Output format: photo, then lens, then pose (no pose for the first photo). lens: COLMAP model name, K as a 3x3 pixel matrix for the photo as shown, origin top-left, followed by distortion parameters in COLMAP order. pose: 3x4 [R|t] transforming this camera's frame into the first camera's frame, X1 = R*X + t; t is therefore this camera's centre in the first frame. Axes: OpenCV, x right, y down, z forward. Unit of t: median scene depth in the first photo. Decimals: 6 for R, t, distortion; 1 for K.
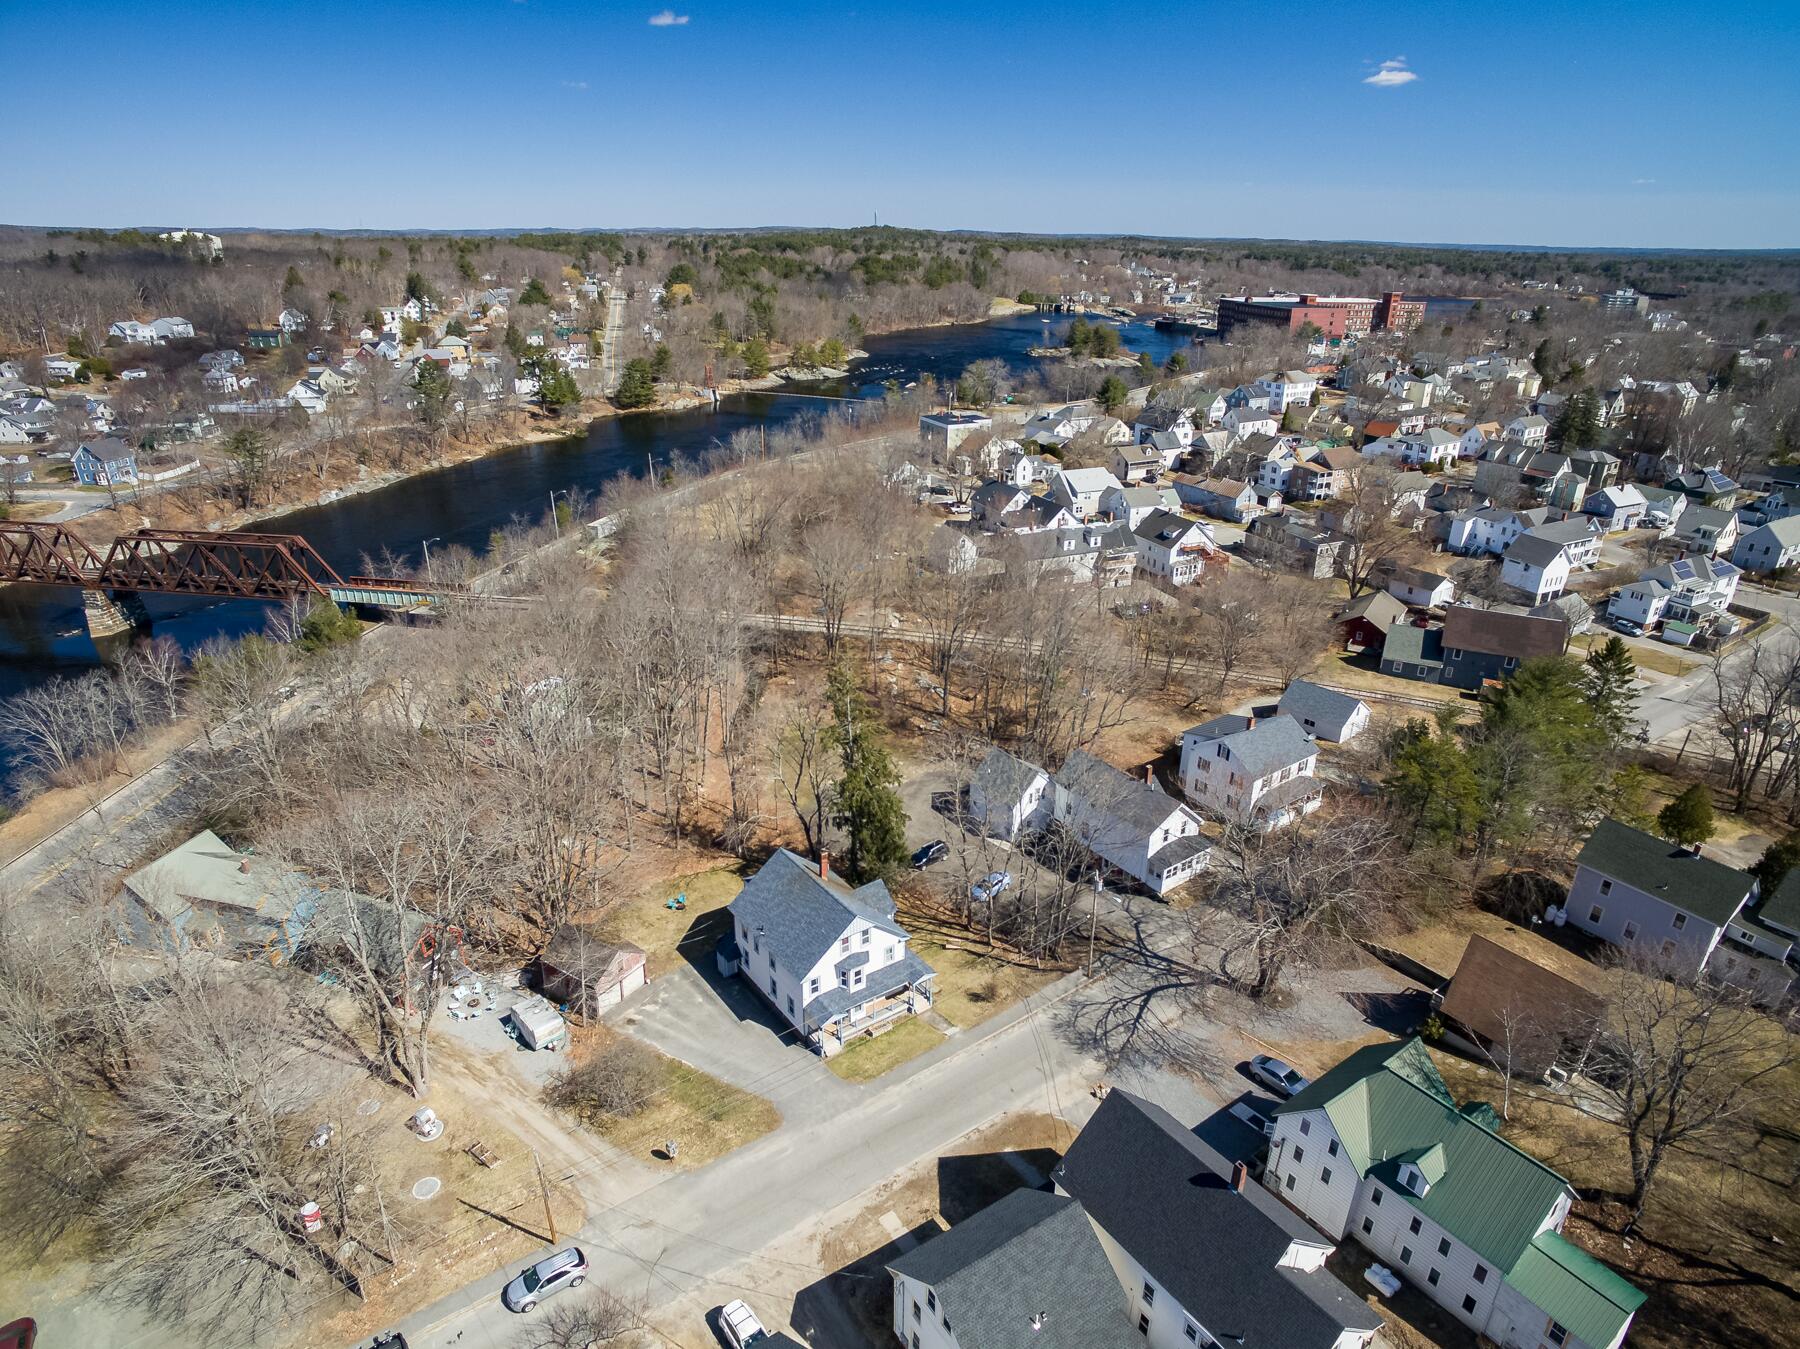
lens RADIAL K [[1067.5, 0, 900.0], [0, 1067.5, 674.5], [0, 0, 1]] dist [-0.116052, 0.086193]
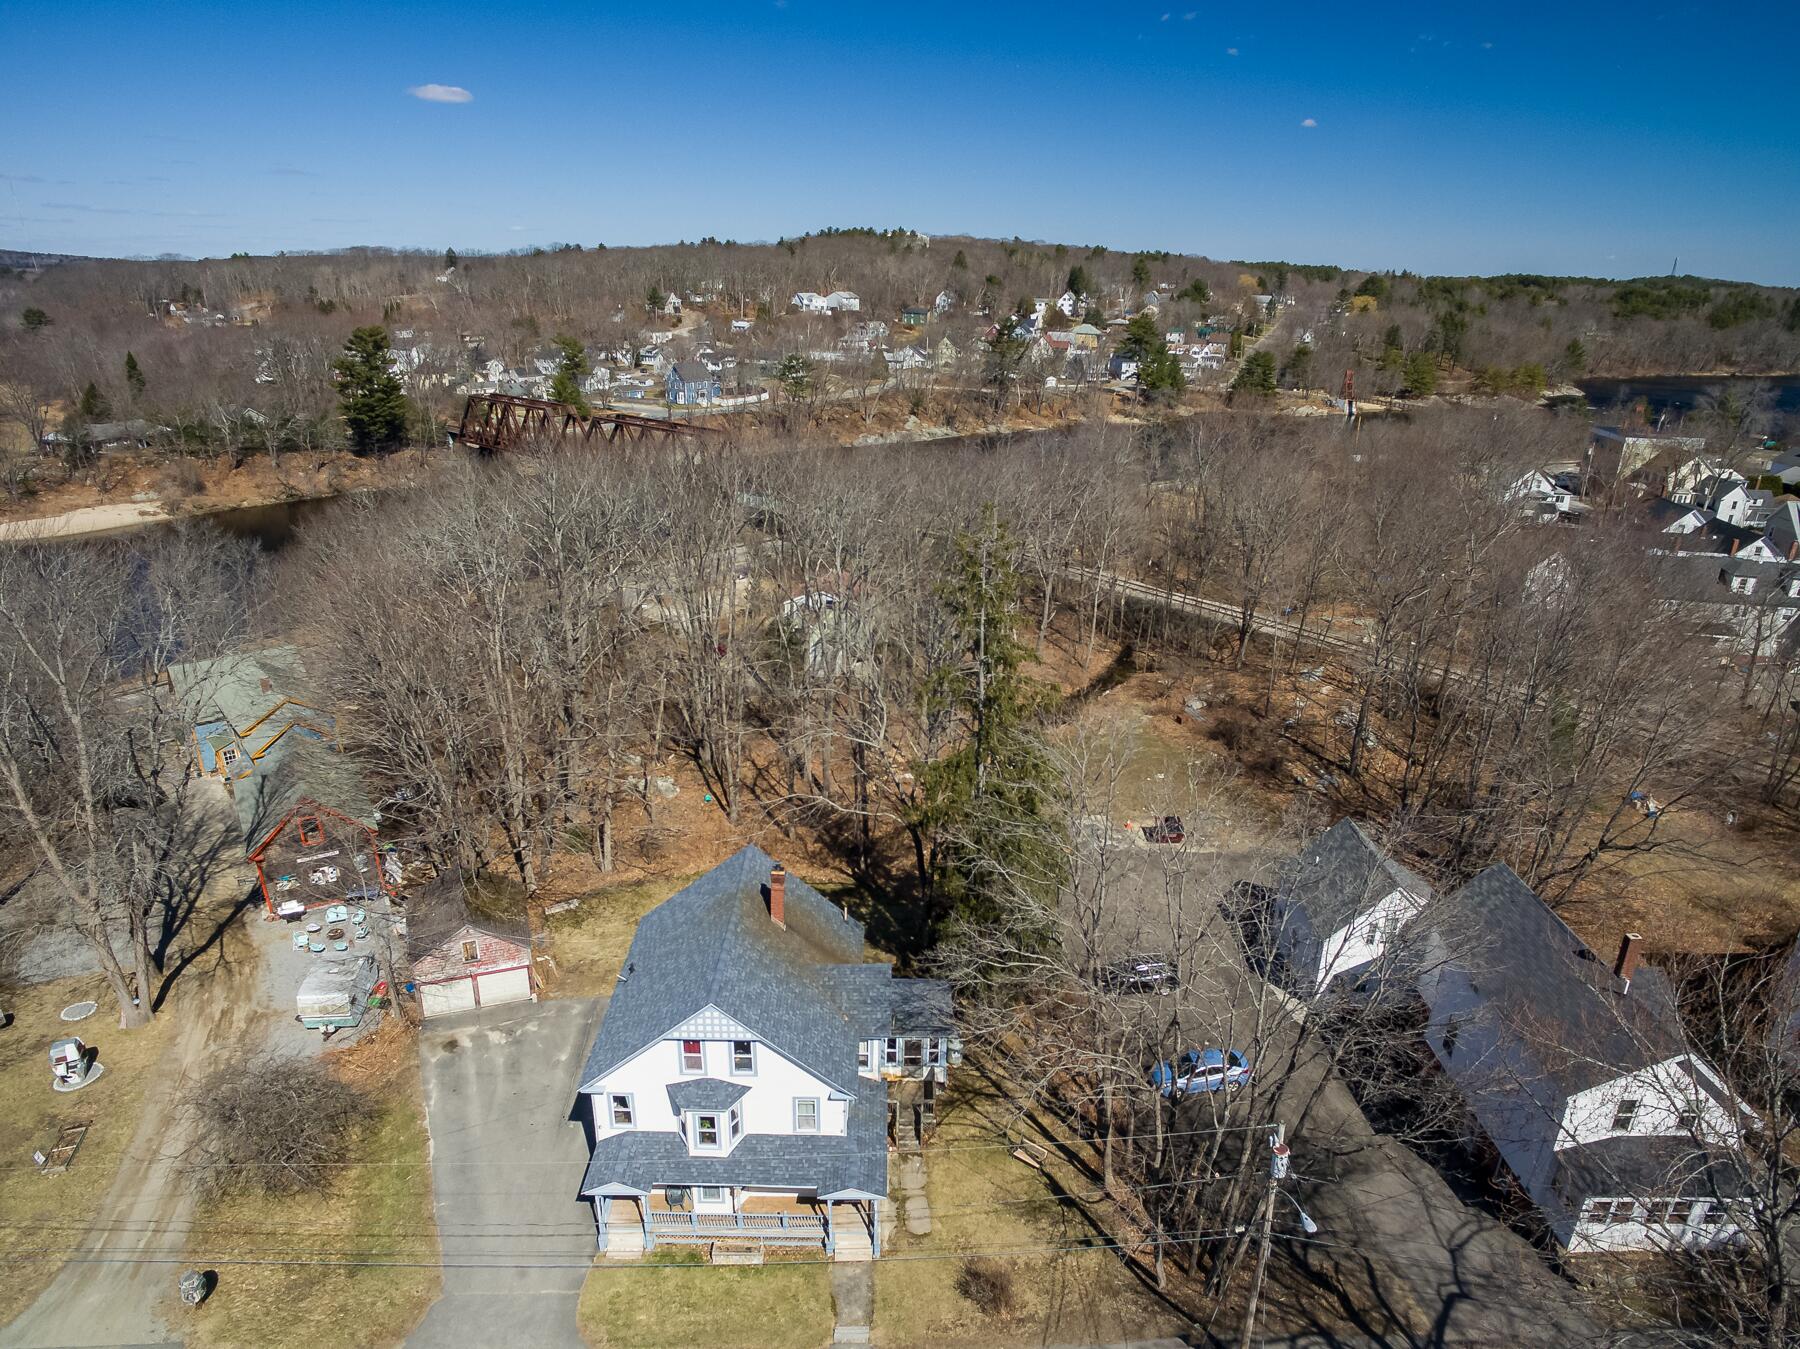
lens RADIAL K [[1131.9, 0, 899.2], [0, 1131.9, 714.7], [0, 0, 1]] dist [-0.117366, 0.086022]
pose [[0.821983, 0.221323, -0.524747, 0.066919], [-0.231603, 0.971673, 0.047032, 0.016339], [0.520292, 0.082873, 0.849958, 0.160816]]
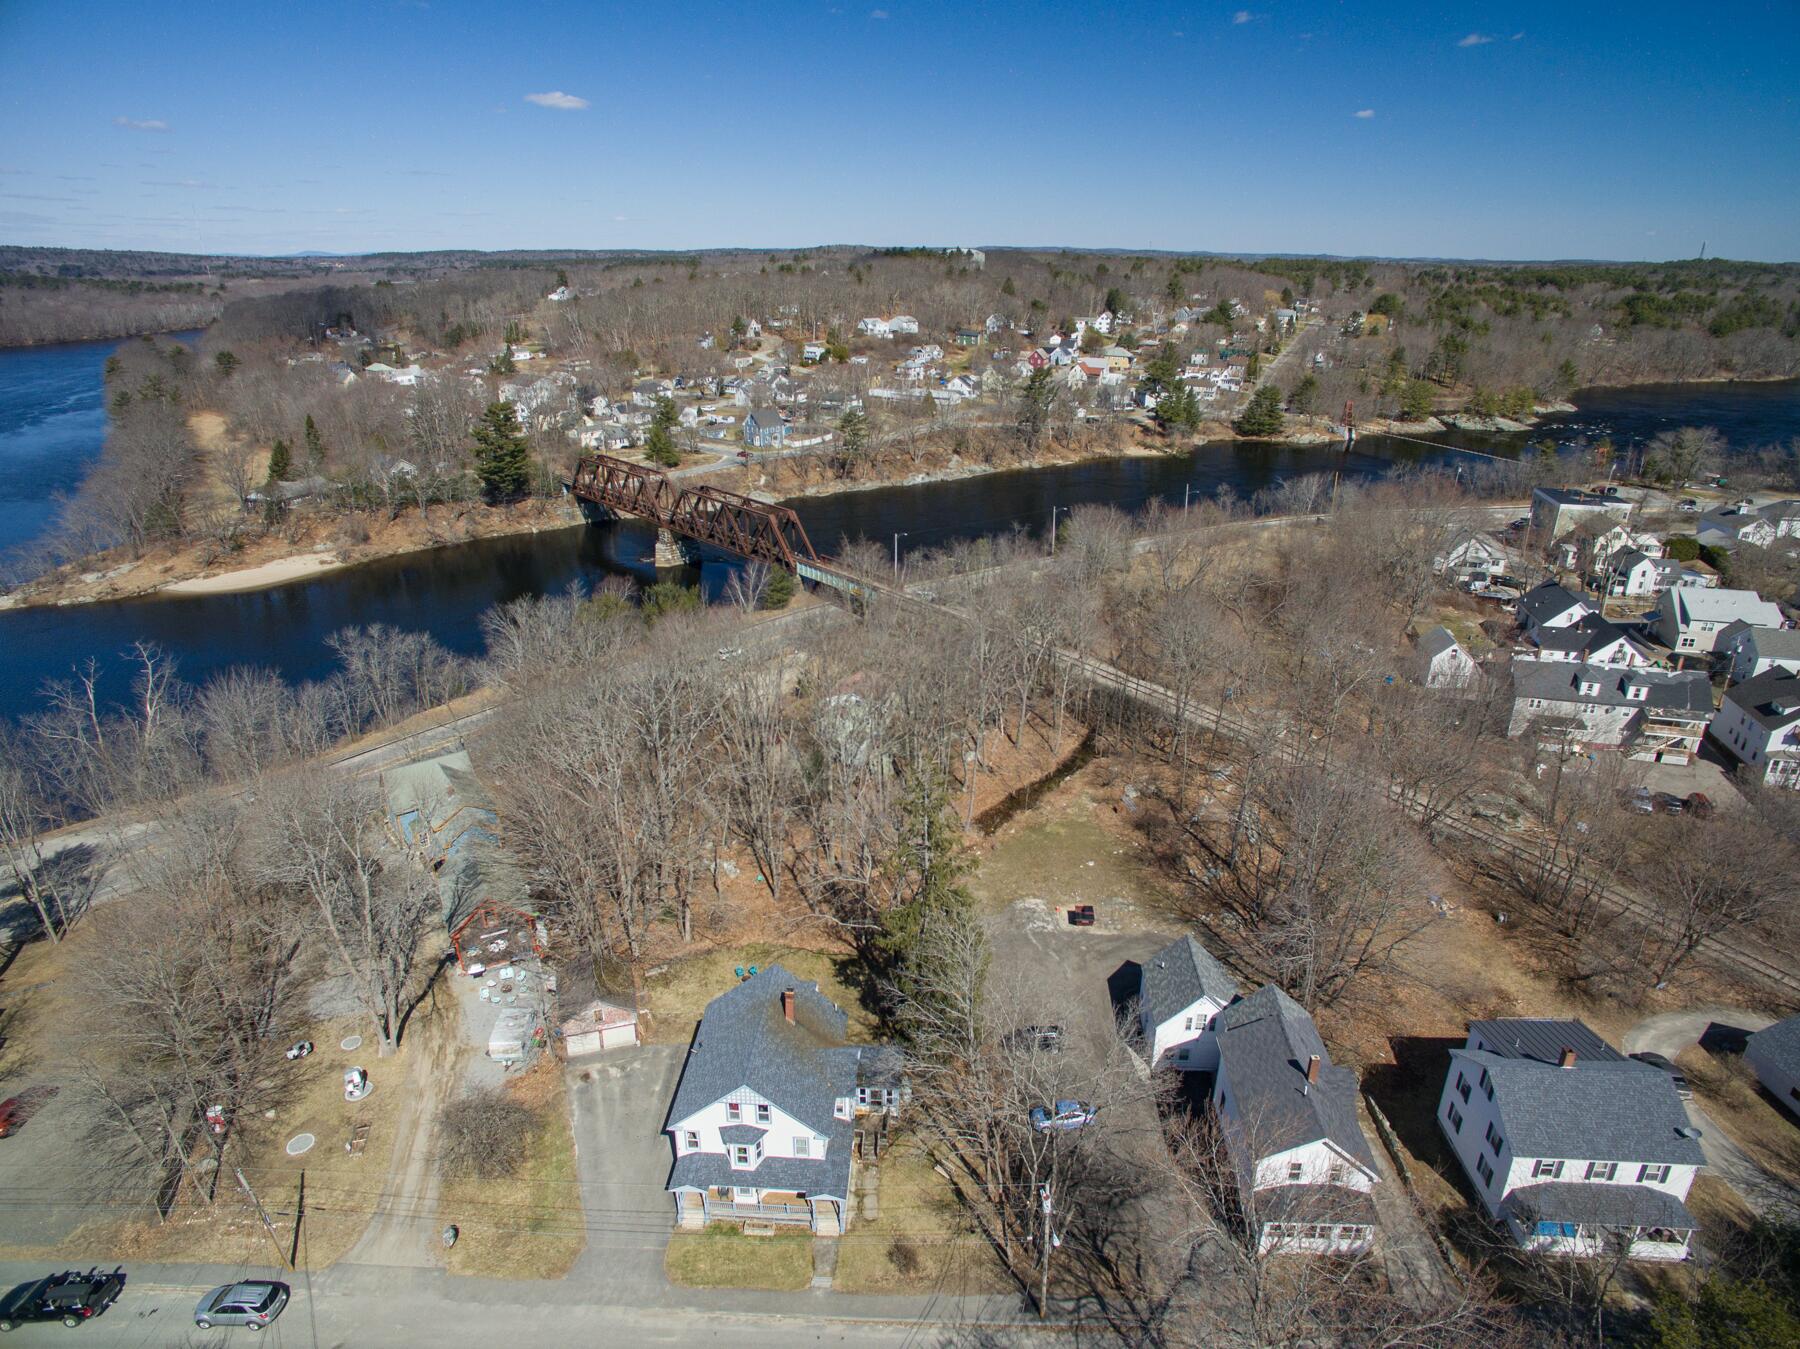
lens RADIAL K [[1041.4, 0, 897.2], [0, 1041.4, 648.0], [0, 0, 1]] dist [-0.112047, 0.077401]
pose [[0.786257, 0.221514, -0.576829, 0.110098], [-0.241356, 0.969470, 0.043312, -0.040080], [0.568812, 0.105167, 0.815716, 0.104939]]
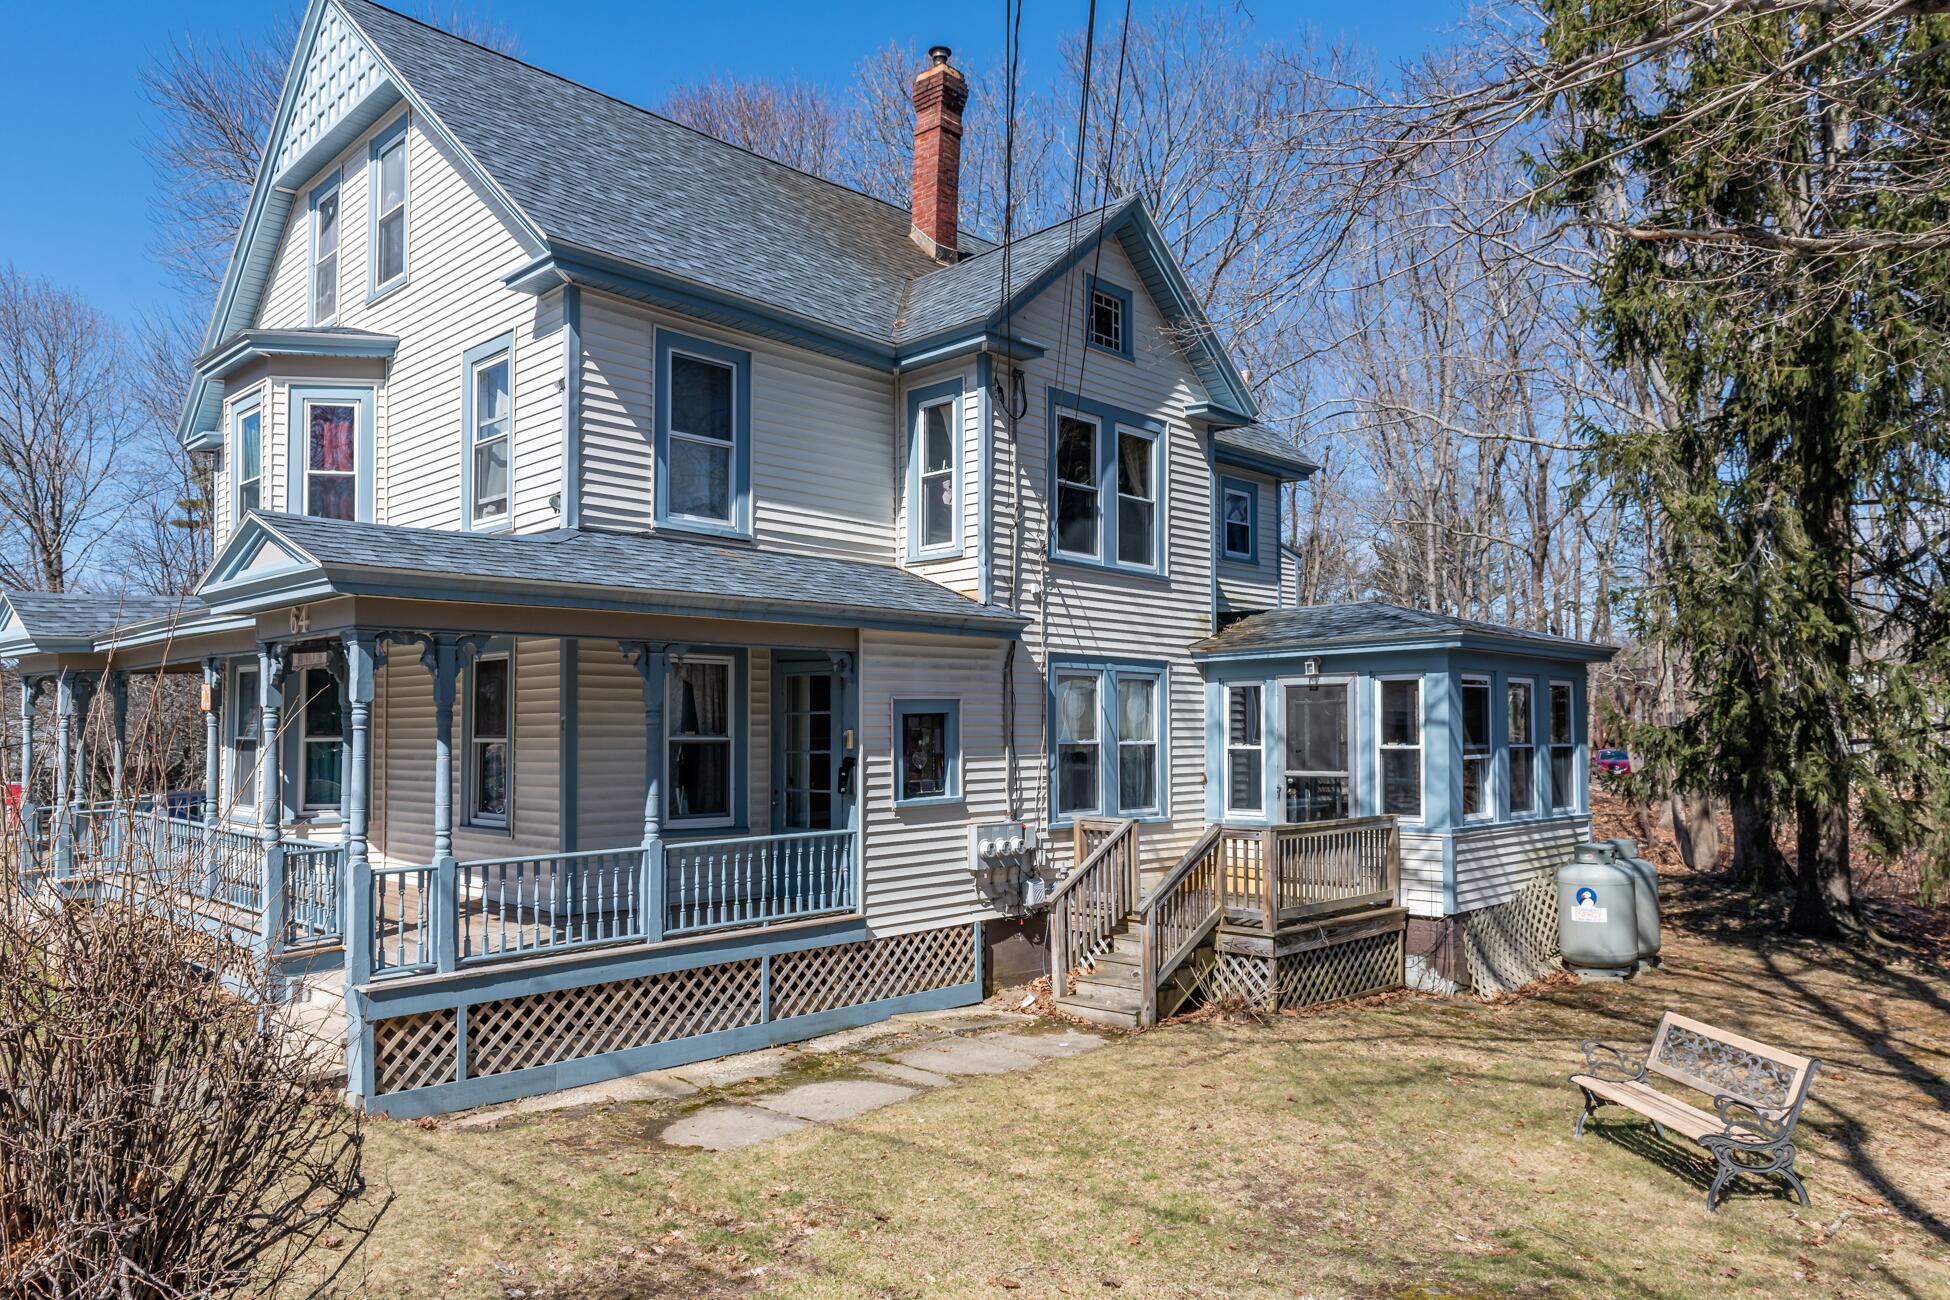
lens RADIAL K [[1338.2, 0, 972.1], [0, 1338.2, 701.0], [0, 0, 1]] dist [0.007268, -0.003273]
pose [[0.174054, -0.027589, -0.984349, 0.038527], [-0.382097, 0.919397, -0.093332, 0.077940], [0.907583, 0.392362, 0.149483, 0.284274]]
